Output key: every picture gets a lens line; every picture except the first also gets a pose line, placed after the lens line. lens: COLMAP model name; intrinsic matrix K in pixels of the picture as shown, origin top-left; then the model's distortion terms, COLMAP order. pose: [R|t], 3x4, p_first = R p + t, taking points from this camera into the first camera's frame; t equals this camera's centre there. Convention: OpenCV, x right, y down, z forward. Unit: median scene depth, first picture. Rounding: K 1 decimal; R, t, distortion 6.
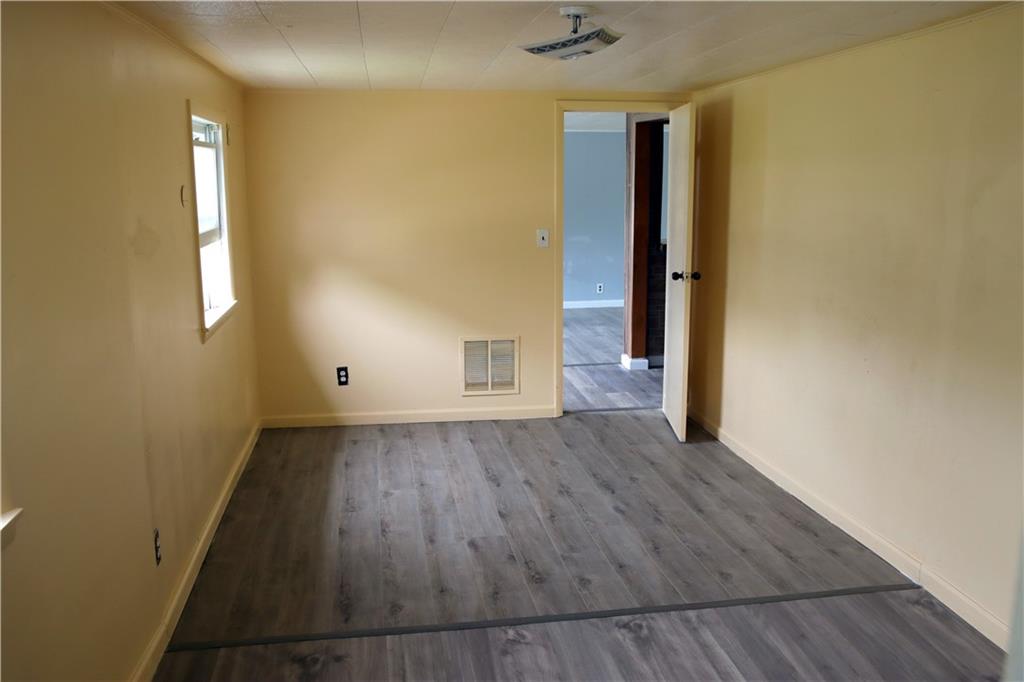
lens RADIAL K [[871.9, 0, 512.0], [0, 871.9, 341.0], [0, 0, 1]] dist [-0.101396, 0.003448]
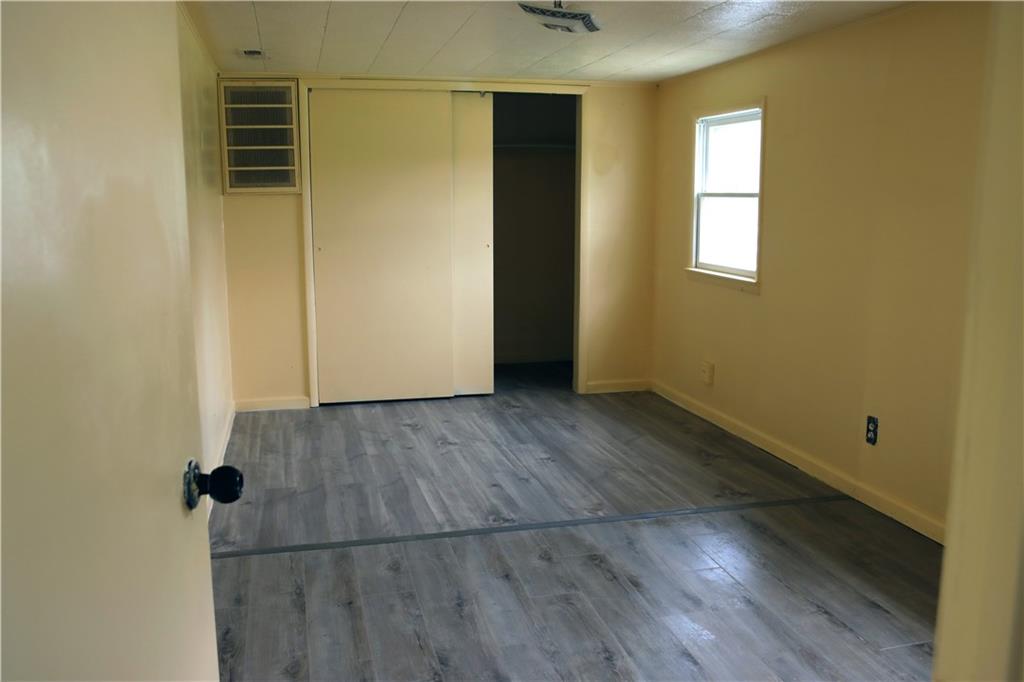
lens RADIAL K [[871.9, 0, 512.0], [0, 871.9, 341.0], [0, 0, 1]] dist [-0.101396, 0.003448]
pose [[-0.995505, 0.023115, -0.091846, 0.194811], [-0.010129, 0.938216, 0.345902, -0.265547], [0.094167, 0.345277, -0.933765, 1.727476]]
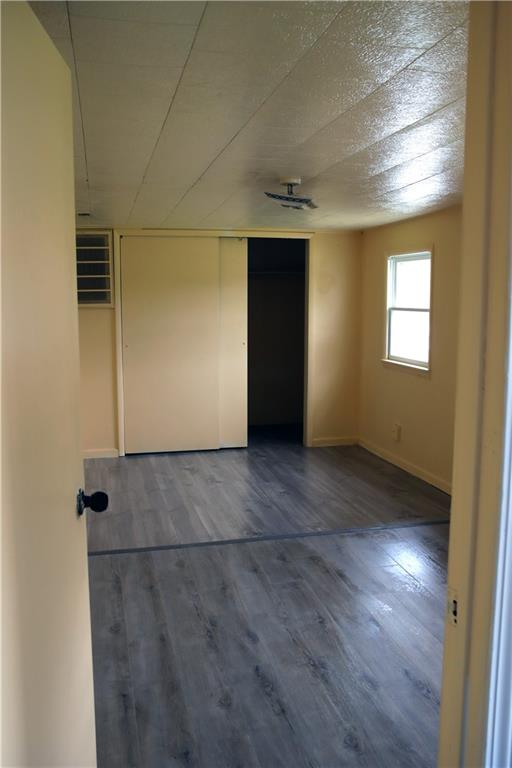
lens RADIAL K [[653.9, 0, 270.5], [0, 653.9, 373.8], [0, 0, 1]] dist [-0.101396, 0.003448]
pose [[-0.994212, 0.016221, -0.106207, 0.201769], [-0.016450, 0.953898, 0.299681, -0.318275], [0.106172, 0.299694, -0.948109, 1.836106]]
